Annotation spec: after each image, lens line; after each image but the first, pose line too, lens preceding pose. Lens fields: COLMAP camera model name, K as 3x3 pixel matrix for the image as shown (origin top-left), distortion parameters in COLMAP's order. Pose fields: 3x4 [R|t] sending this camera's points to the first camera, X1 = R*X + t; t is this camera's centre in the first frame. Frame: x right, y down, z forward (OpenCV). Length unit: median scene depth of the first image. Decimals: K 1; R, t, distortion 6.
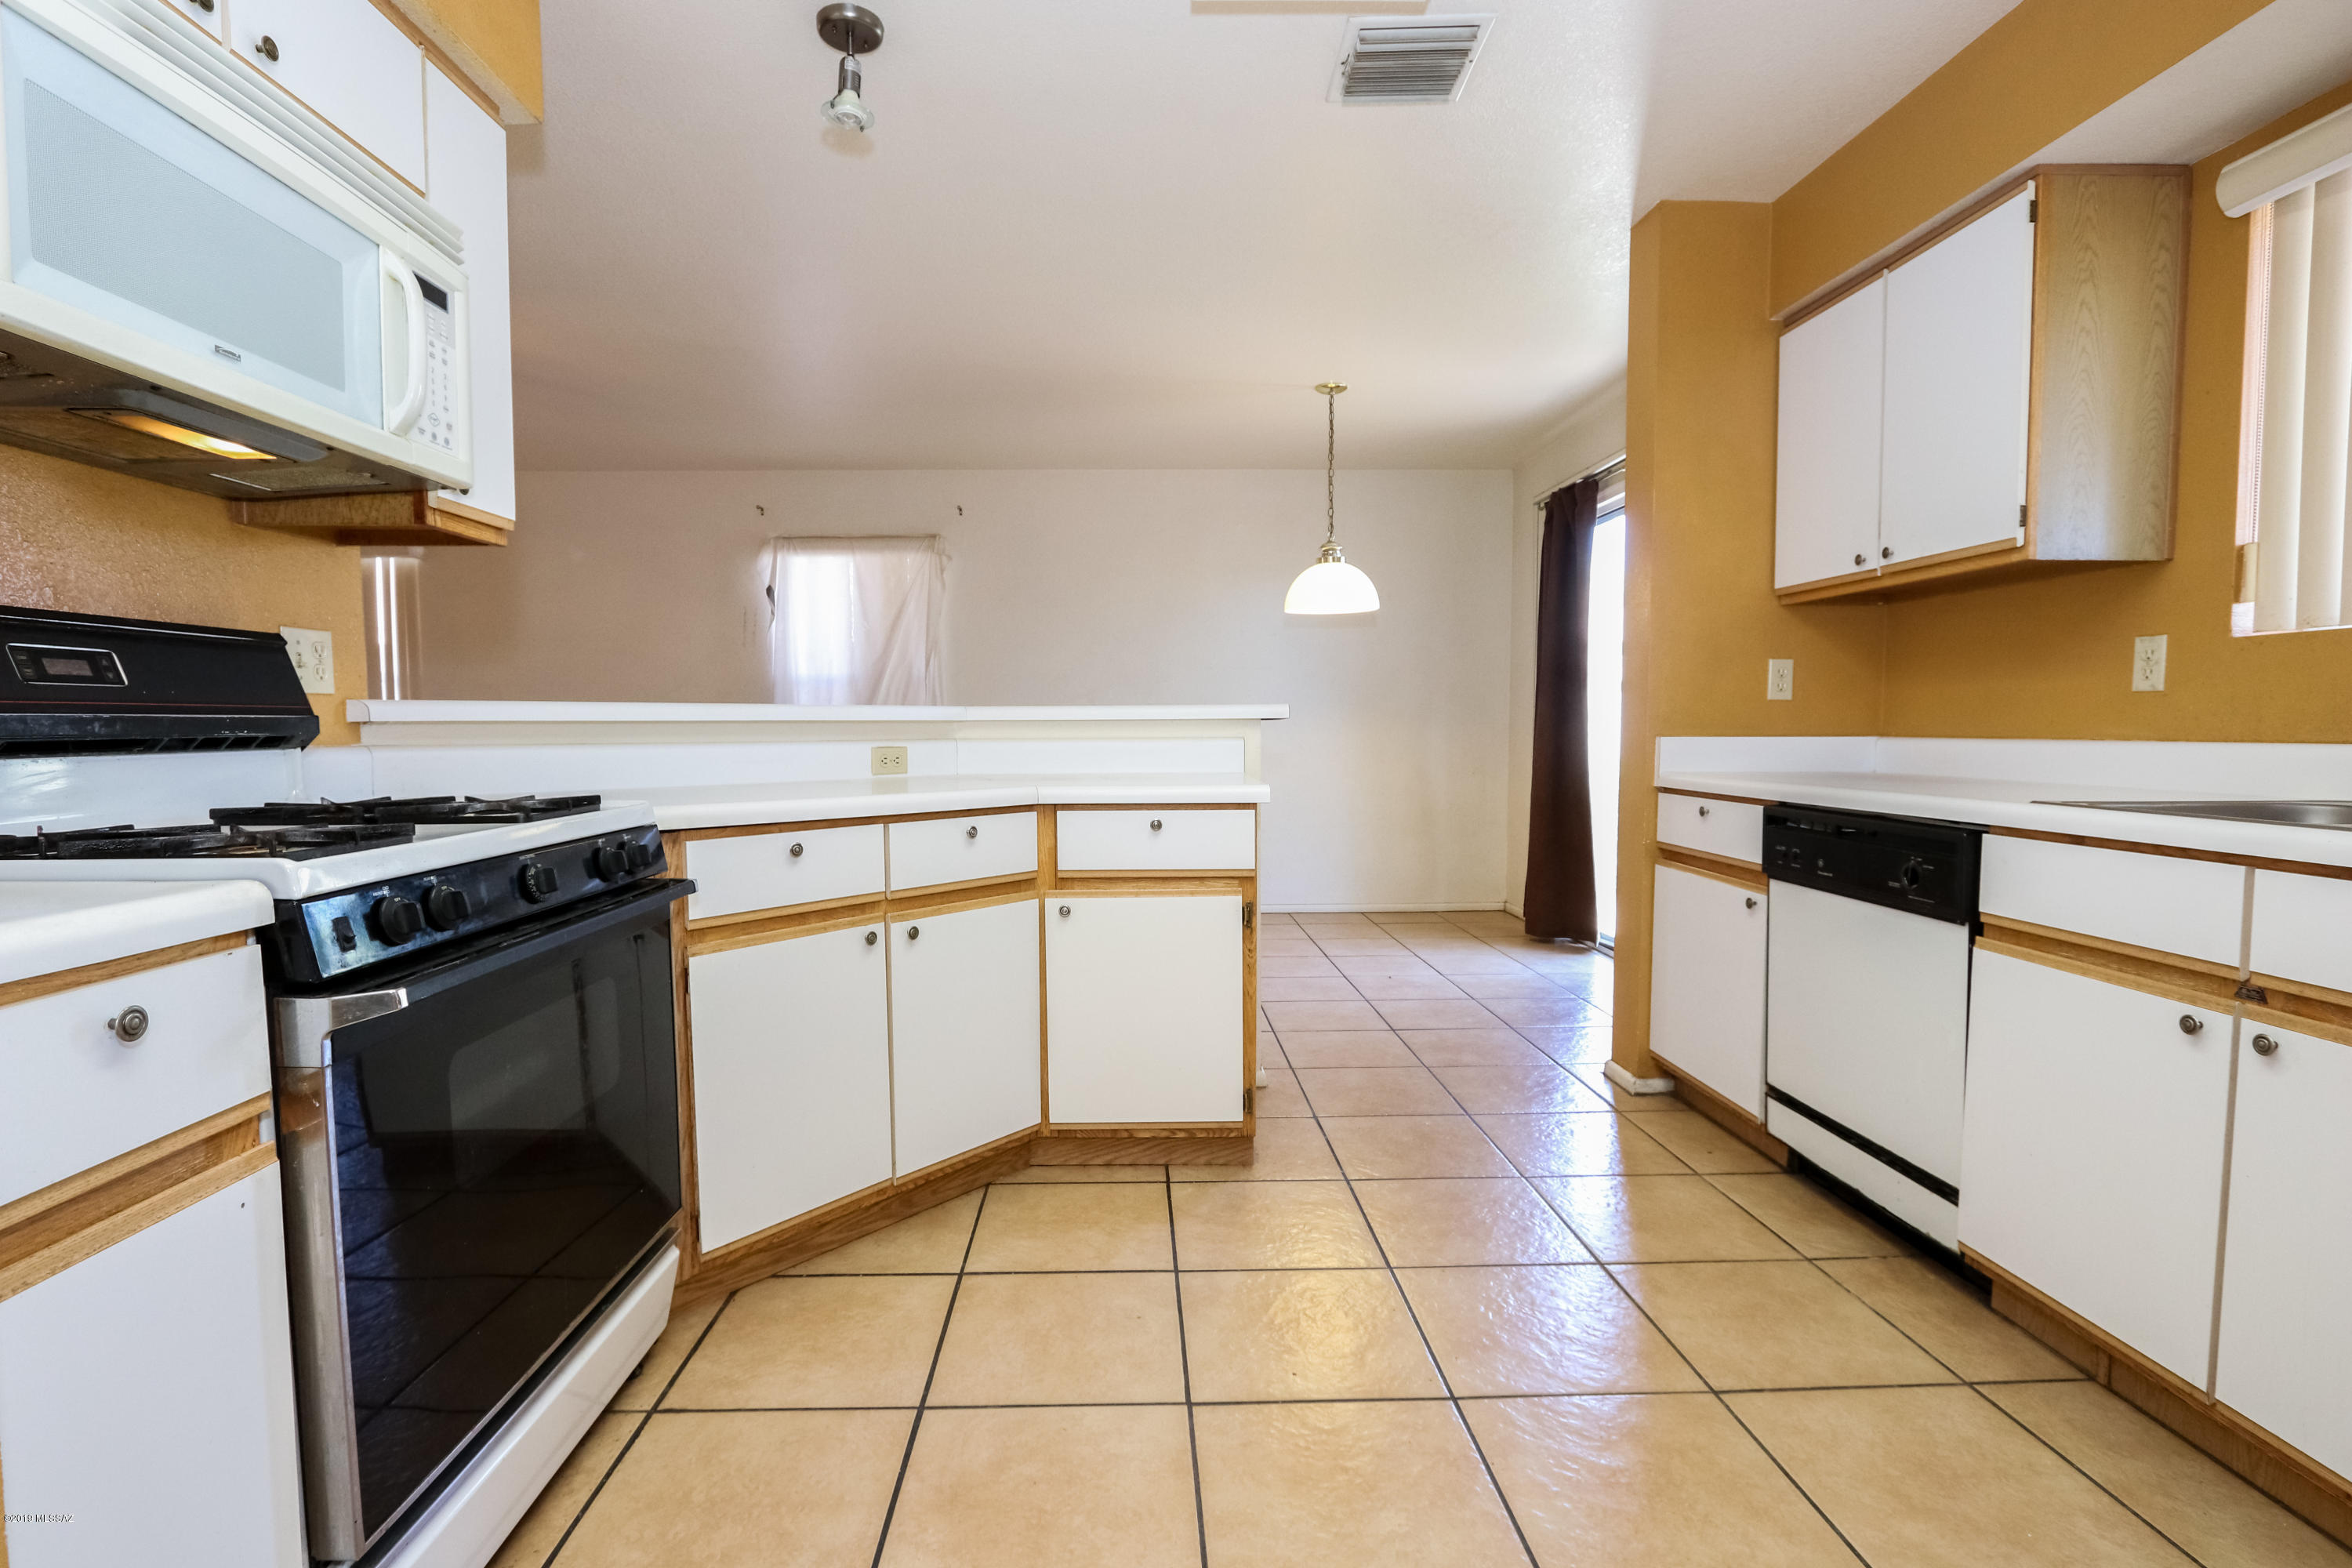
lens RADIAL K [[1092.3, 0, 1137.9], [0, 1092.3, 796.6], [0, 0, 1]] dist [-0.020759, 0.004230]
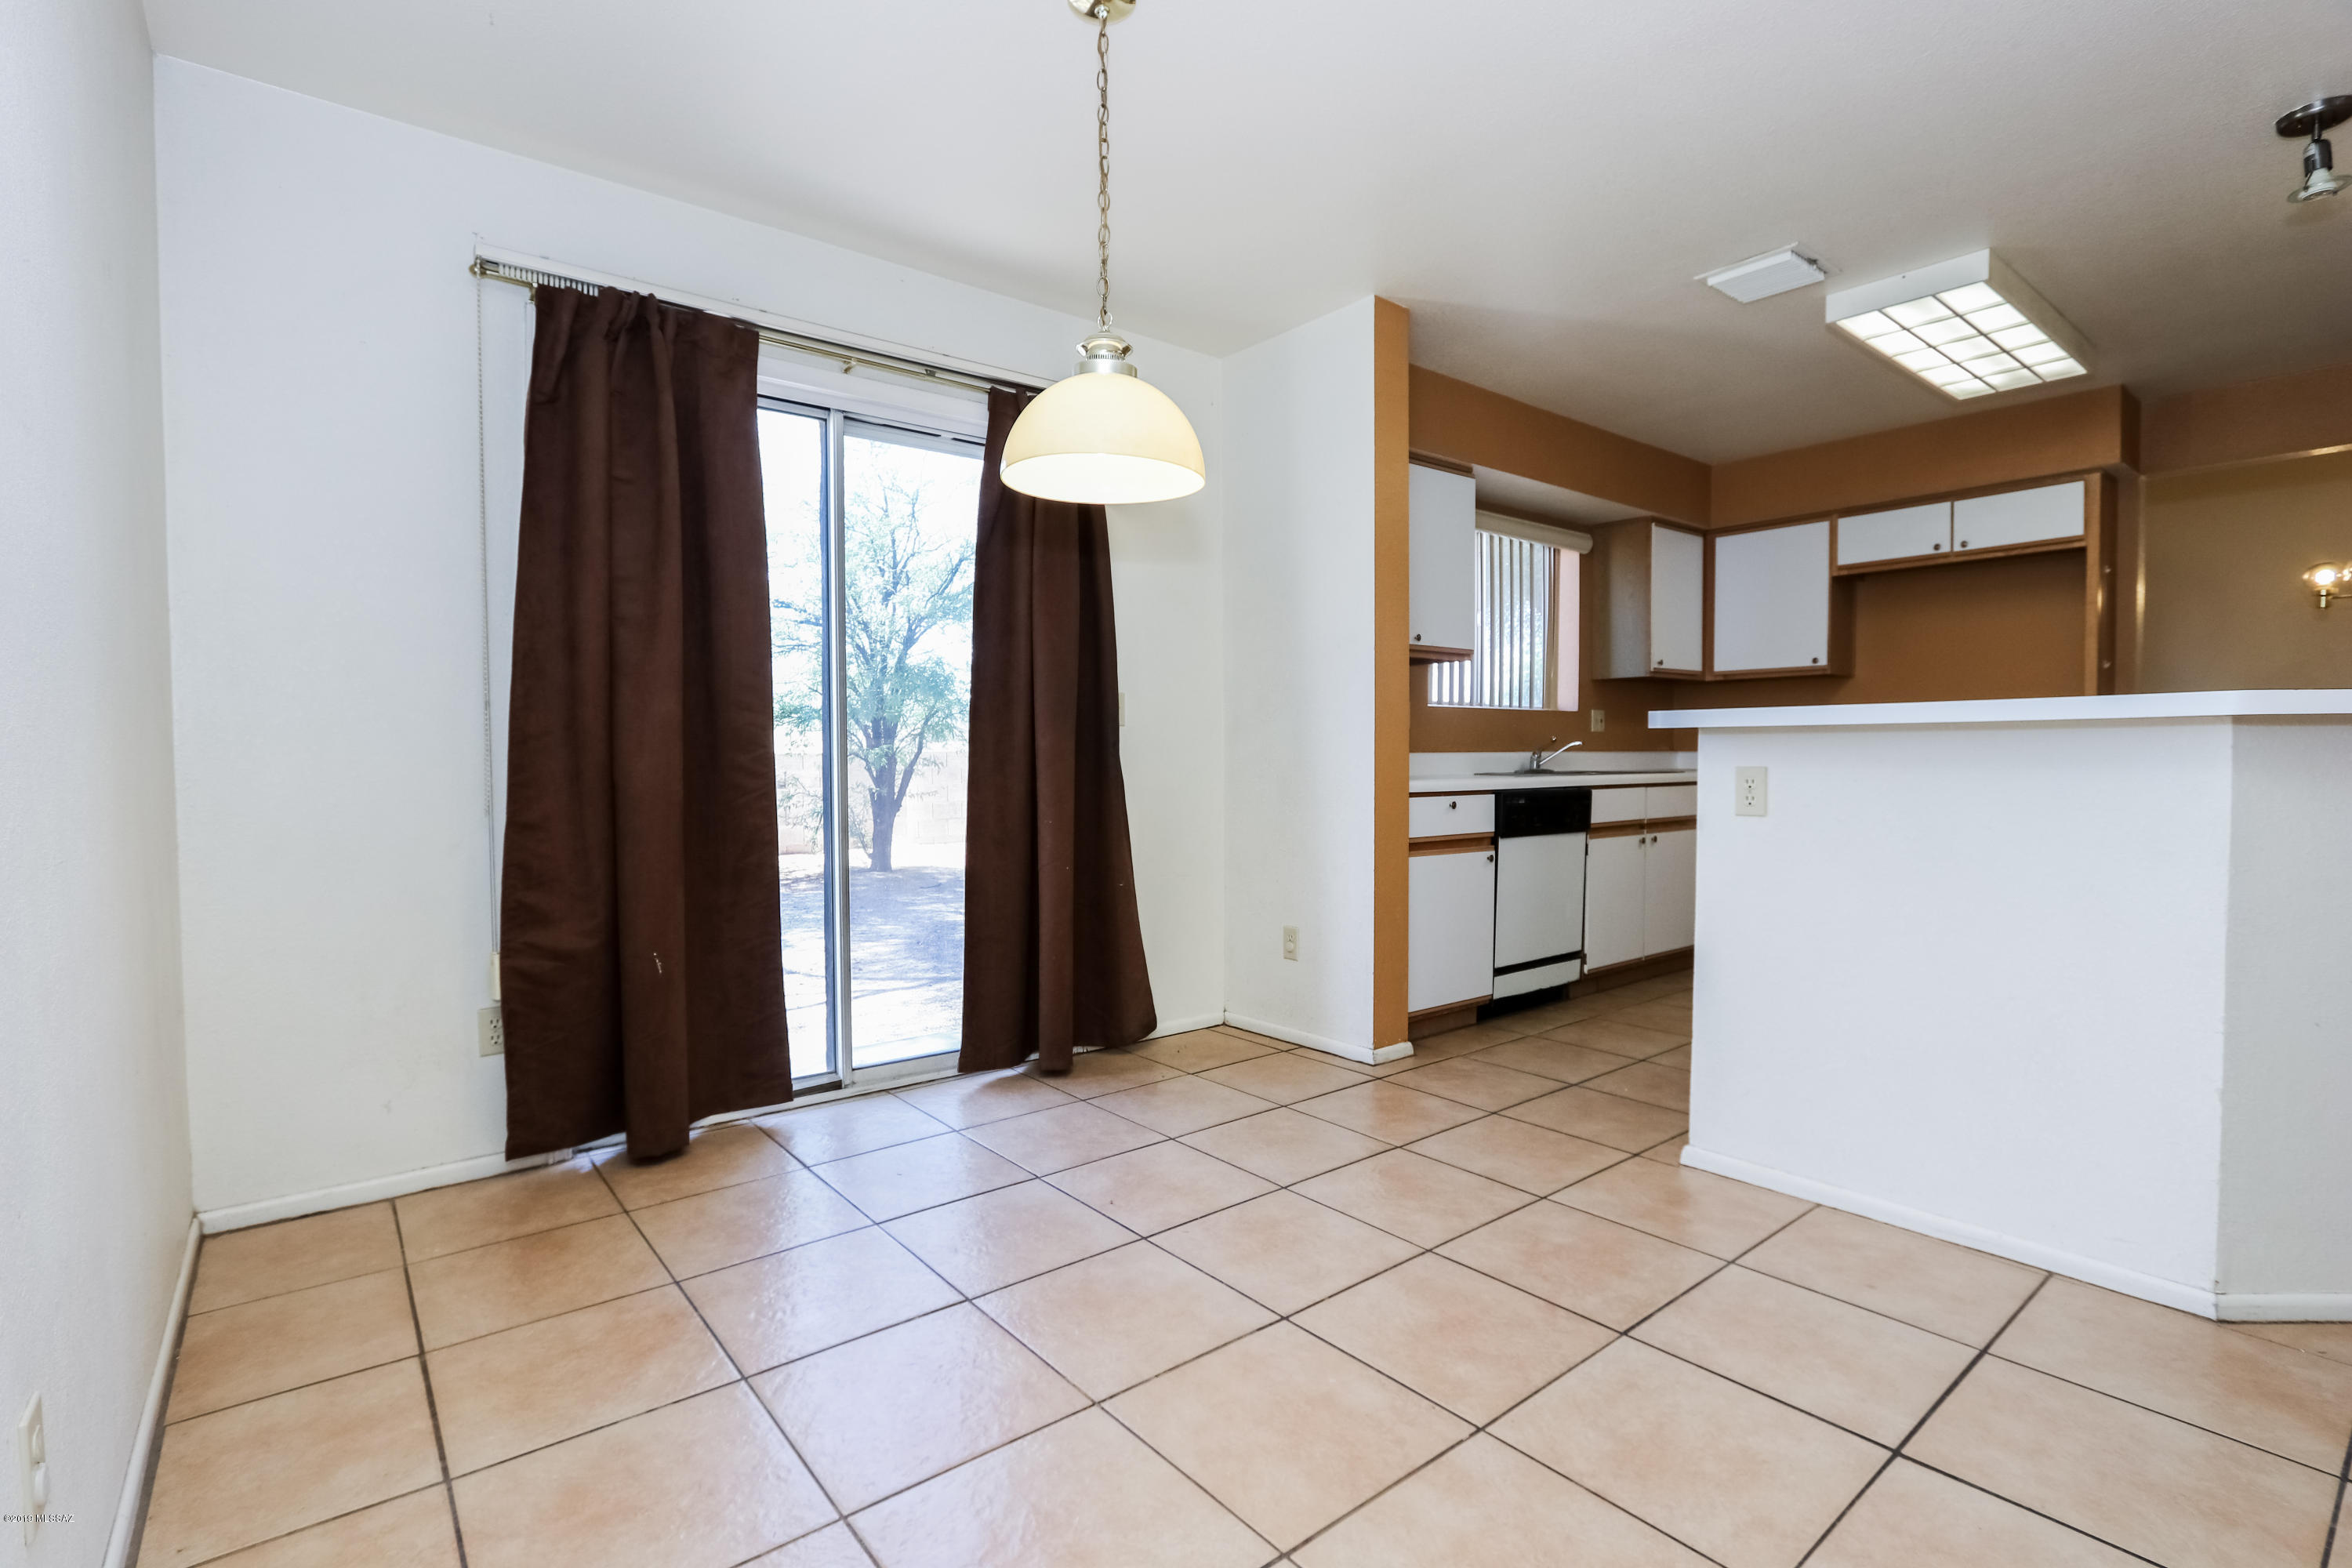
lens RADIAL K [[1092.3, 0, 1162.1], [0, 1092.3, 781.9], [0, 0, 1]] dist [-0.020759, 0.004230]
pose [[-0.609322, -0.019620, 0.792680, -0.398842], [0.054788, 0.996263, 0.066774, -0.147332], [-0.791028, 0.084116, -0.605970, 2.444084]]
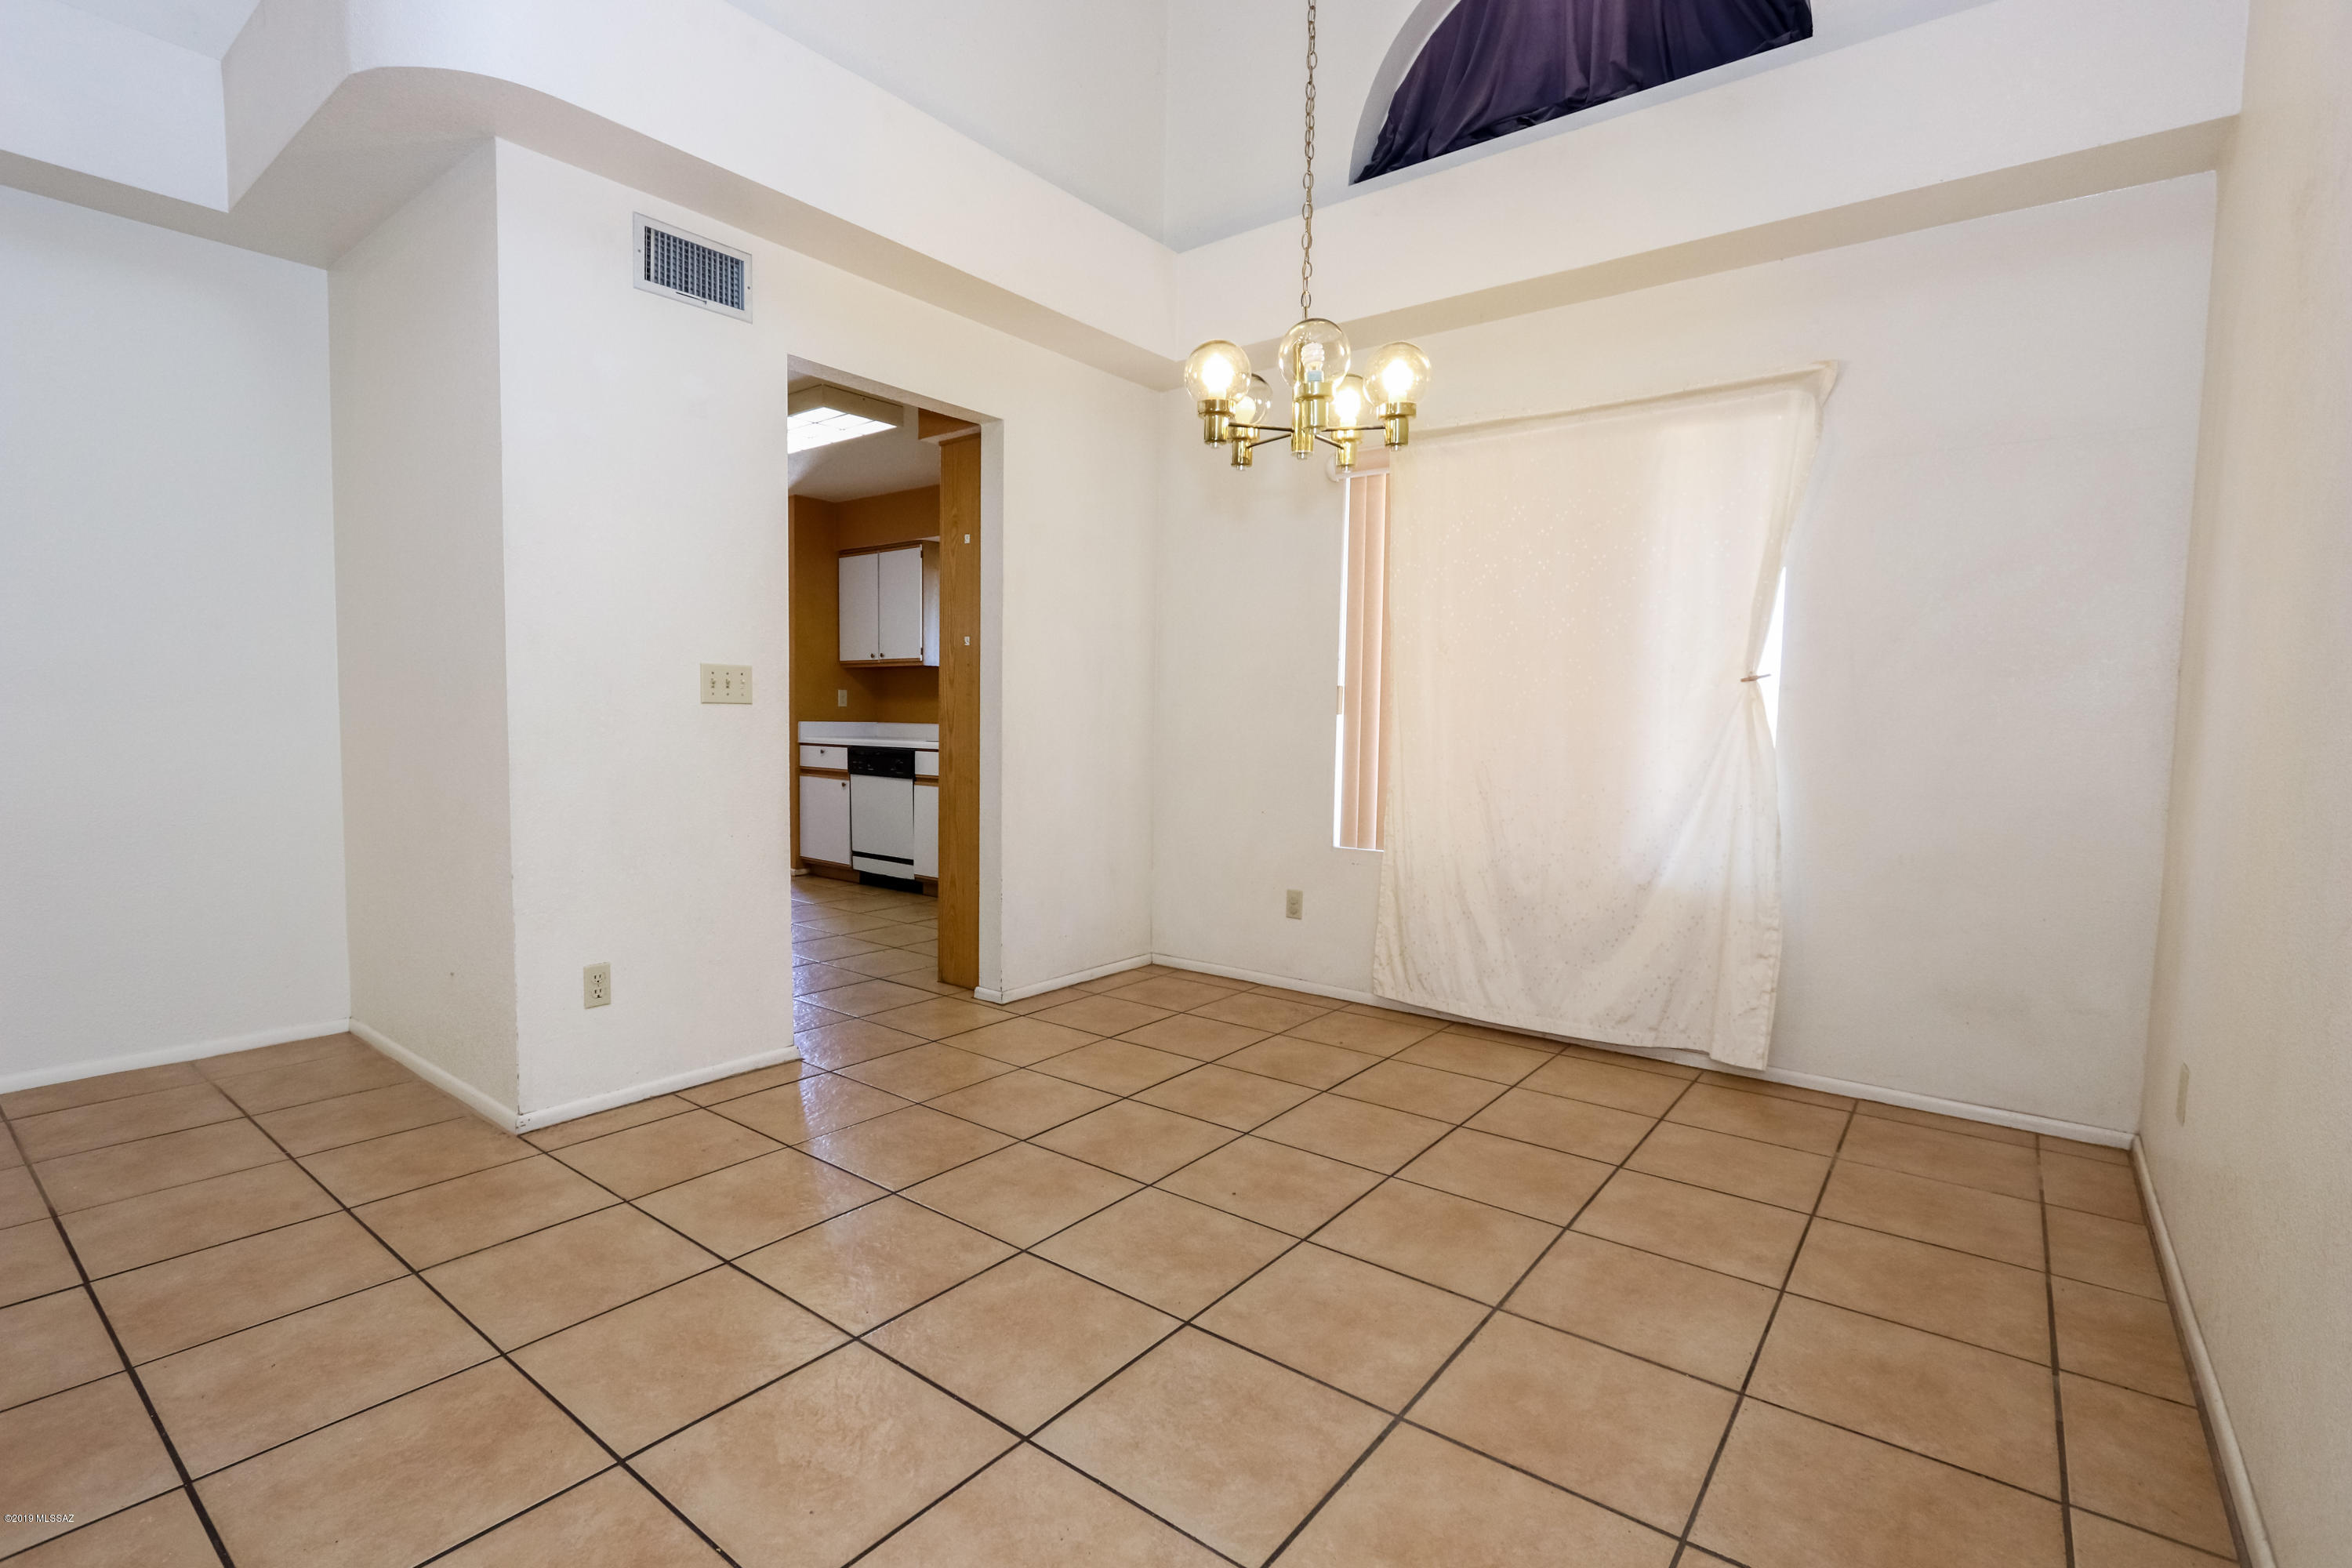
lens RADIAL K [[1092.3, 0, 1133.1], [0, 1092.3, 798.2], [0, 0, 1]] dist [-0.020759, 0.004230]
pose [[0.641565, -0.042959, 0.765865, -1.093605], [0.030399, 0.999070, 0.030575, 0.076176], [-0.766466, 0.003666, 0.642275, -1.339952]]
